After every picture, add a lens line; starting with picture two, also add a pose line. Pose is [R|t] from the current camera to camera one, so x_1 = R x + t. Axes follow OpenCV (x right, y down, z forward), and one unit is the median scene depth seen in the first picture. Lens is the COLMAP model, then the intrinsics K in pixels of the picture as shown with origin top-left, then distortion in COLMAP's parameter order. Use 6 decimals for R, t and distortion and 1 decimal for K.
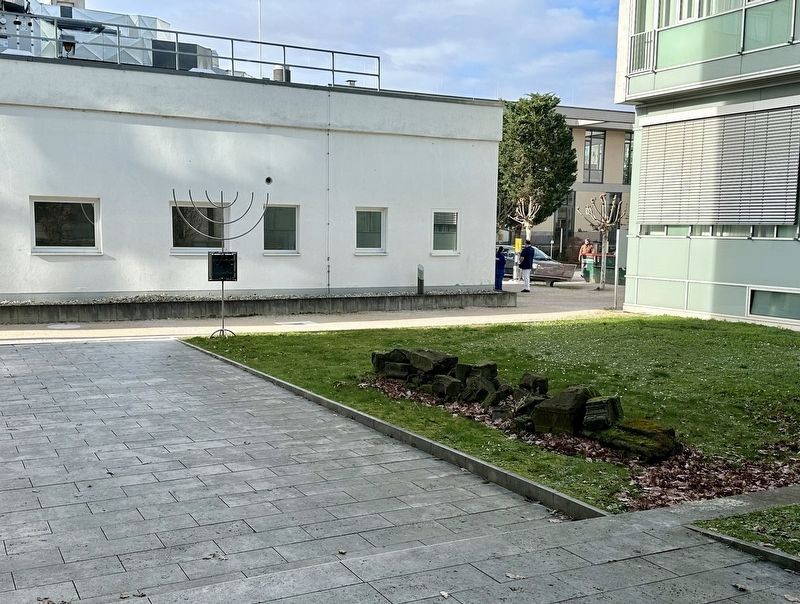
lens RADIAL K [[774.0, 0, 400.0], [0, 774.0, 302.0], [0, 0, 1]] dist [0.193036, -0.302447]
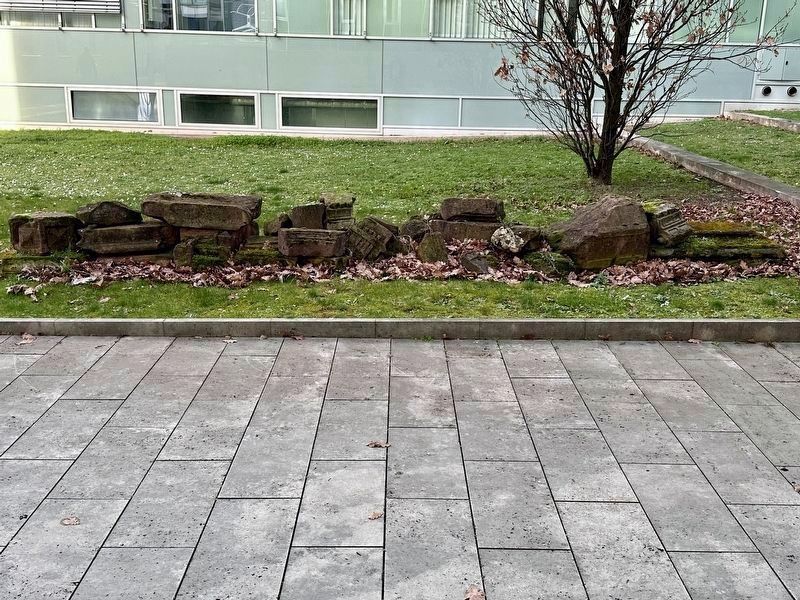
lens RADIAL K [[774.0, 0, 400.0], [0, 774.0, 300.0], [0, 0, 1]] dist [0.193036, -0.302447]
pose [[0.515891, -0.257059, 0.817176, -0.515451], [0.061458, 0.962564, 0.263995, -0.009386], [-0.854447, -0.085971, 0.512377, 0.770180]]
